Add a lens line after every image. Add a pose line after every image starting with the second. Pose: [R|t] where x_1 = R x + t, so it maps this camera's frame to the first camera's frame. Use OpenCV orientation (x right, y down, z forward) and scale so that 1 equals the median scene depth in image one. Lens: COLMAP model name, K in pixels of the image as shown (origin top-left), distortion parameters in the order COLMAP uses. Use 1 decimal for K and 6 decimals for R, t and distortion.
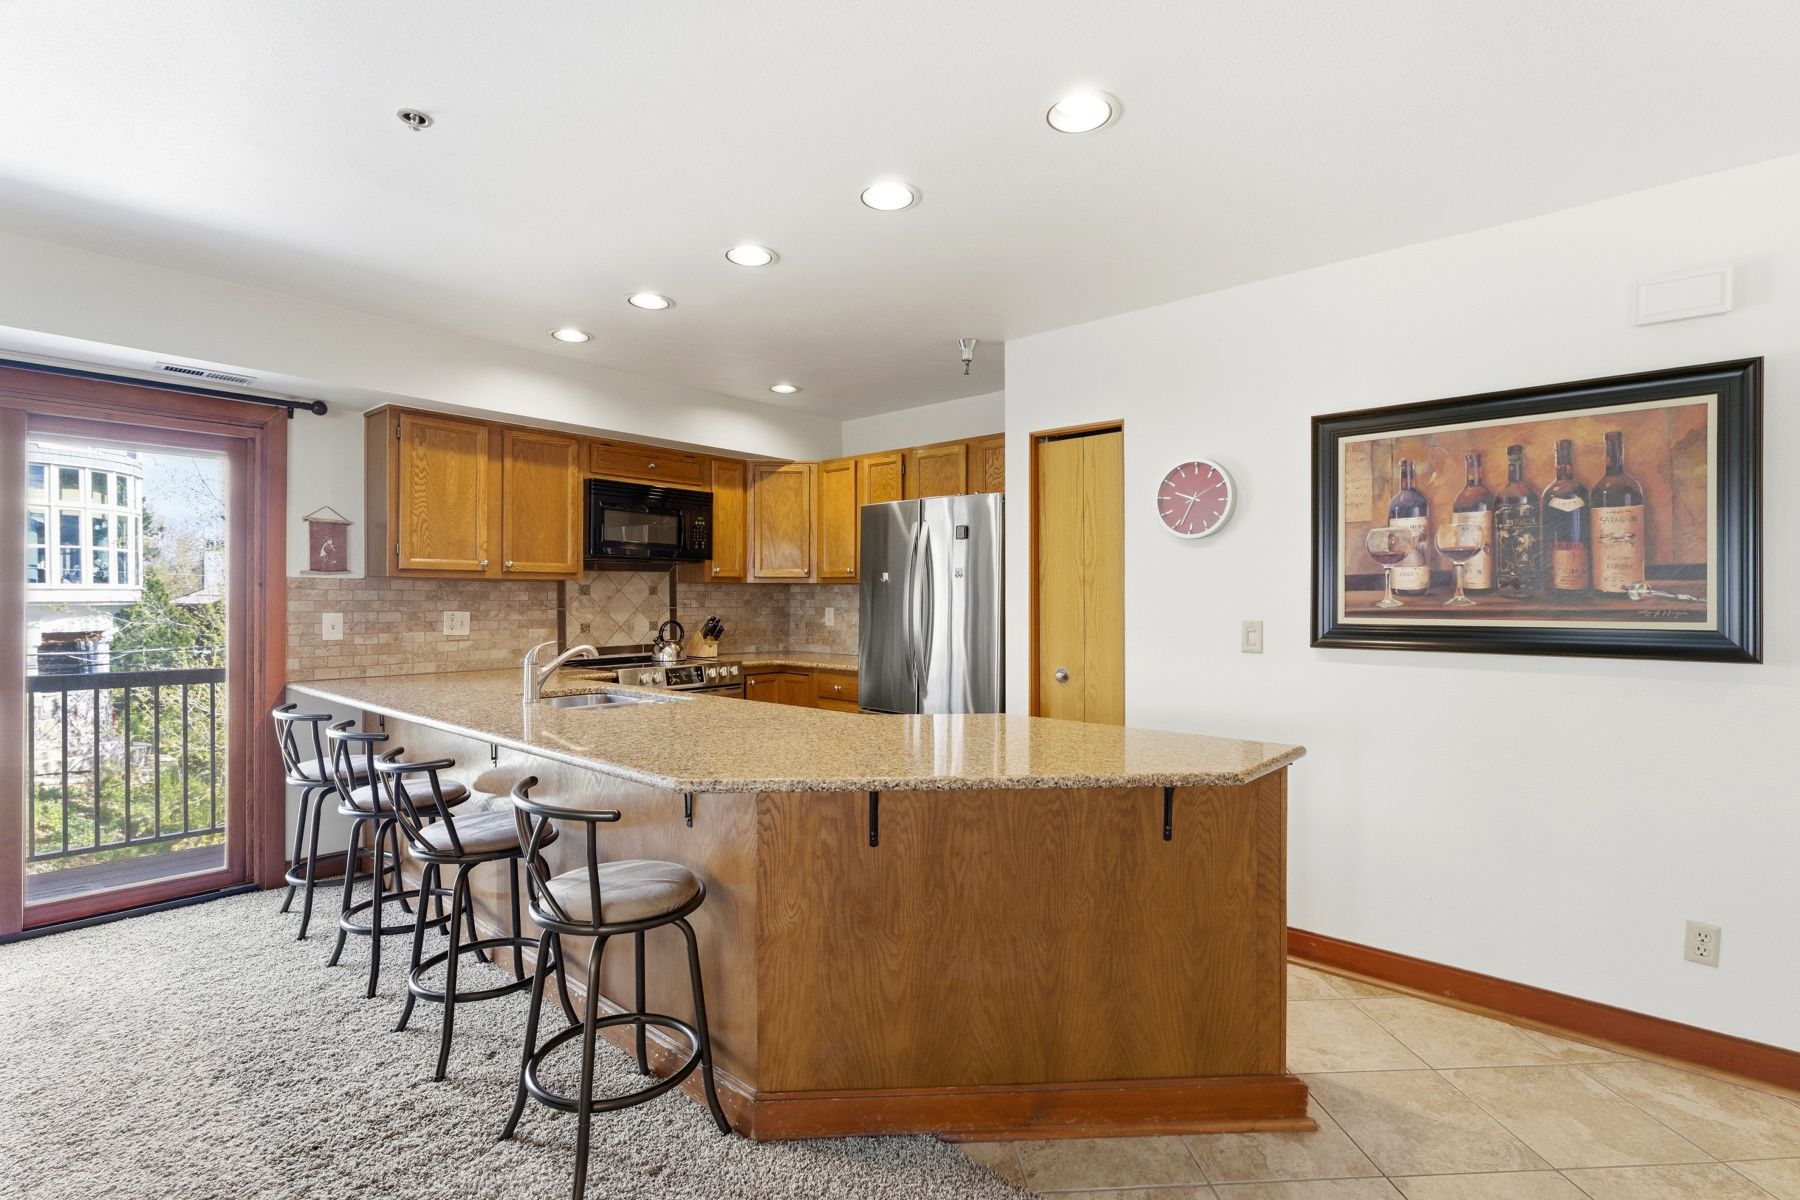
lens RADIAL K [[844.3, 0, 900.0], [0, 844.3, 600.0], [0, 0, 1]] dist [-0.003208, 0.000038]
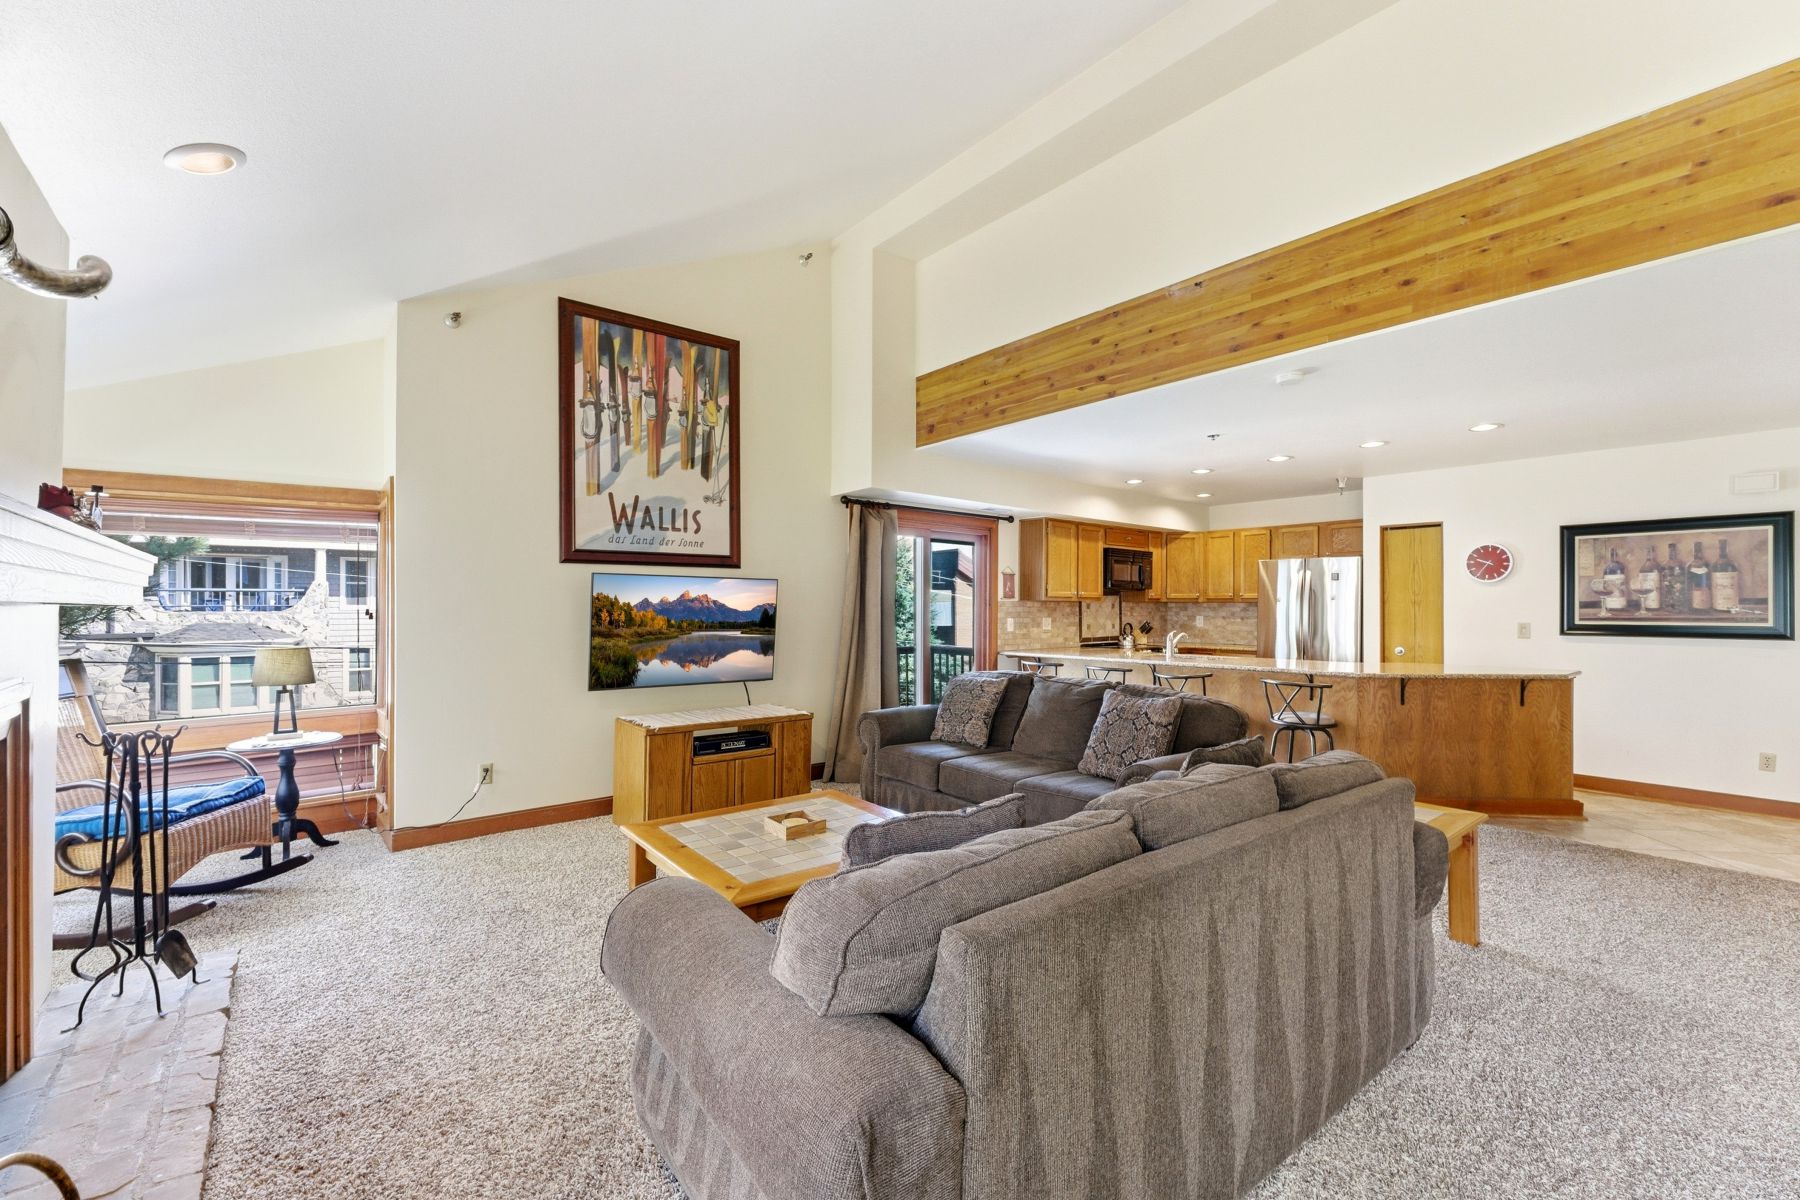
lens RADIAL K [[736.9, 0, 907.9], [0, 736.9, 606.9], [0, 0, 1]] dist [-0.001596, 0.000264]
pose [[0.988800, -0.000024, -0.149245, -0.853085], [-0.000483, 0.999994, -0.003364, -0.007653], [0.149244, 0.003399, 0.988795, -1.068215]]
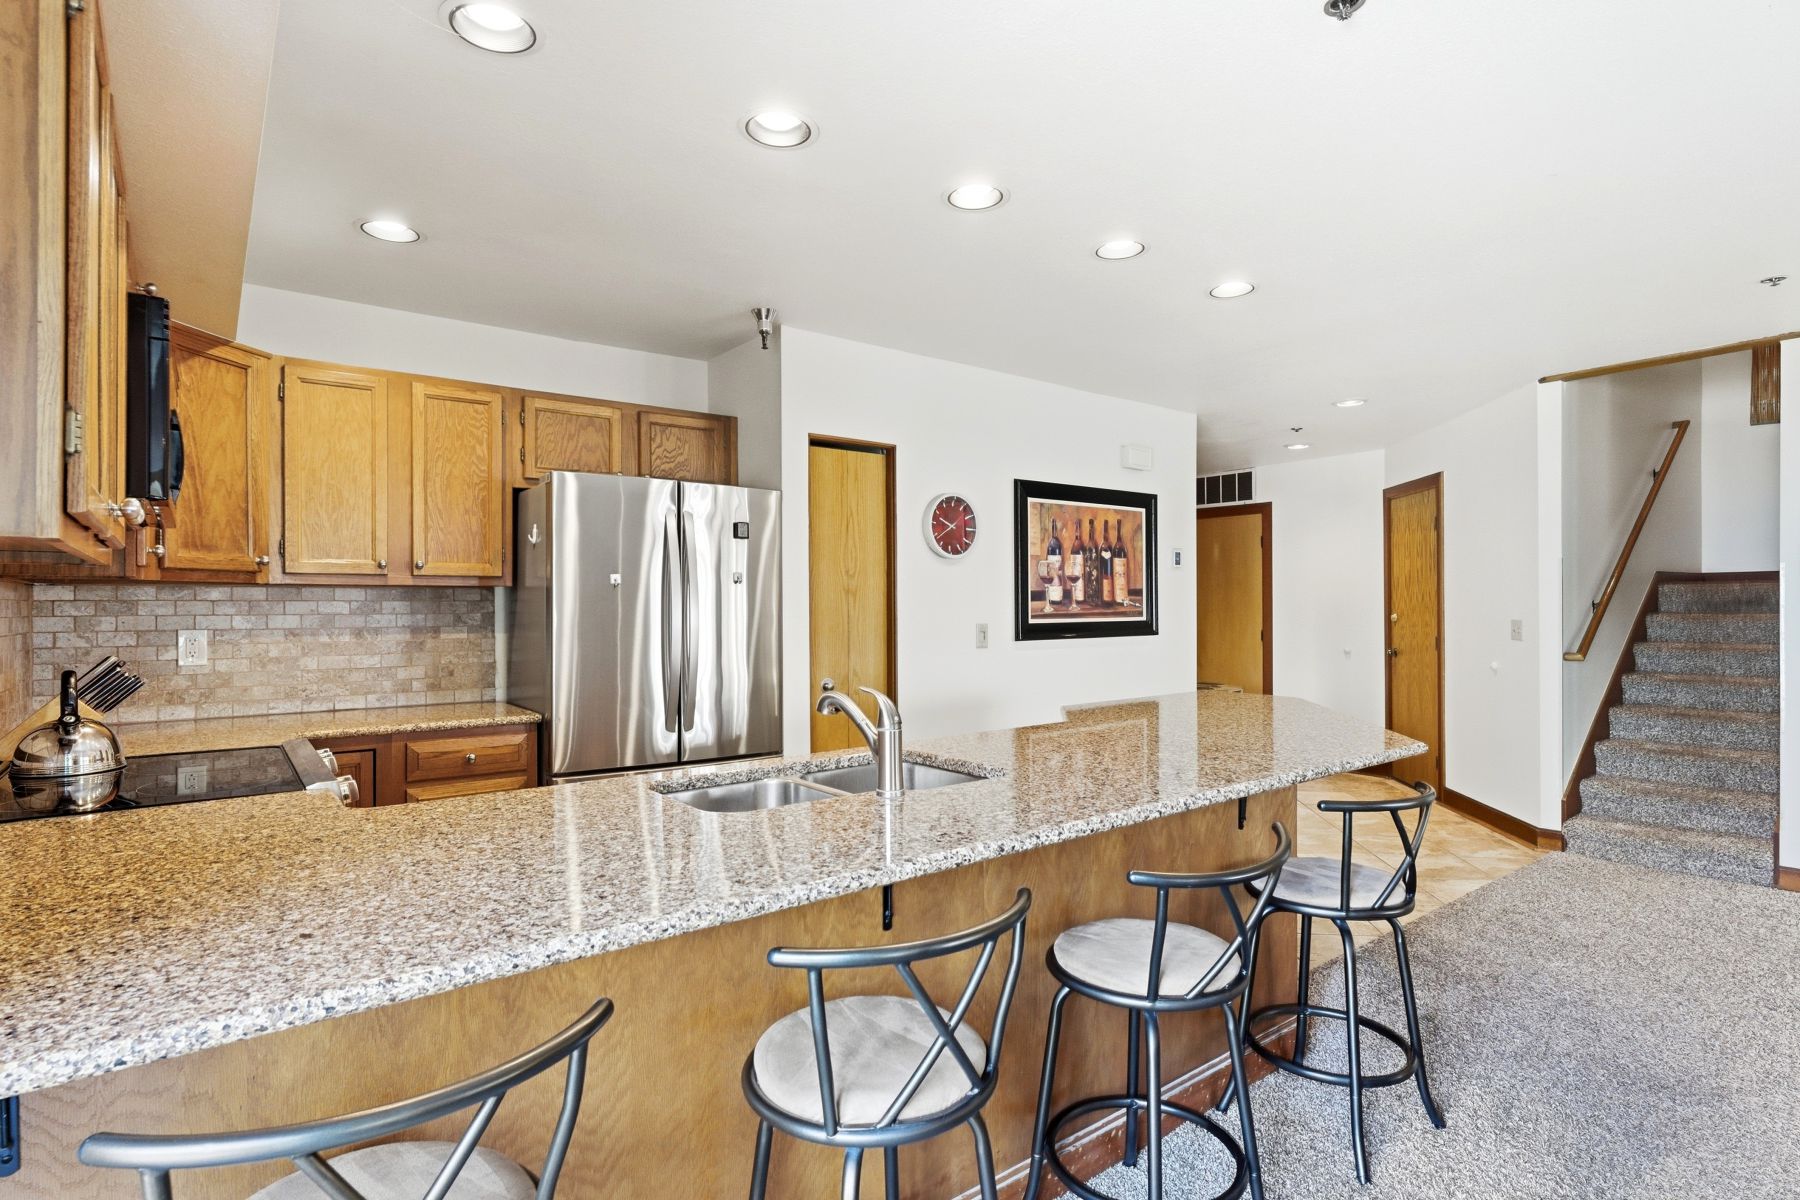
lens RADIAL K [[903.7, 0, 900.0], [0, 903.7, 600.0], [0, 0, 1]] dist [-0.002340, 0.000662]
pose [[0.184855, 0.001844, 0.982764, -1.048452], [0.006416, 0.999975, -0.003083, -0.009629], [-0.982745, 0.006875, 0.184838, 0.912238]]
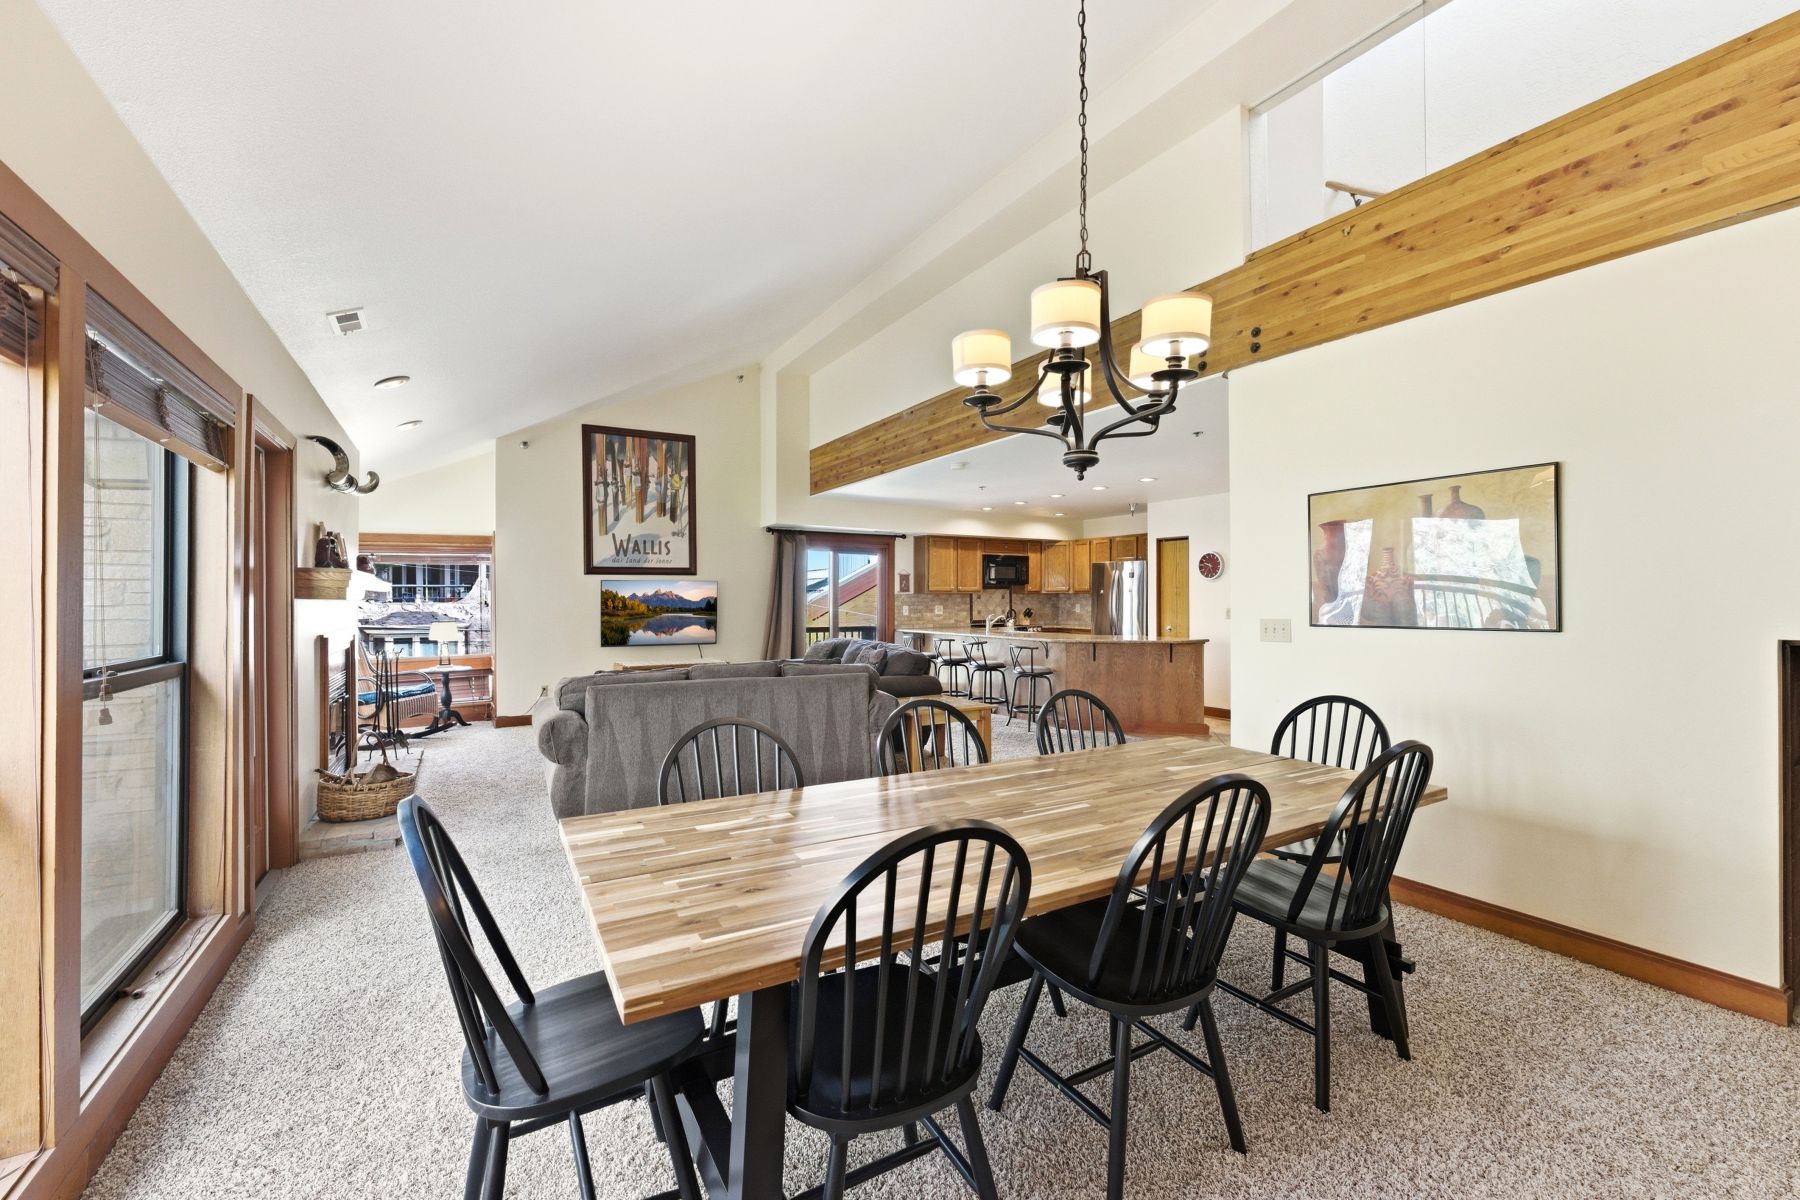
lens RADIAL K [[724.7, 0, 906.2], [0, 724.7, 601.9], [0, 0, 1]] dist [0.000870, 0.000092]
pose [[0.954467, -0.001571, -0.298312, 0.104053], [0.002788, 0.999989, 0.003655, -0.009453], [0.298303, -0.004320, 0.954461, -1.834970]]
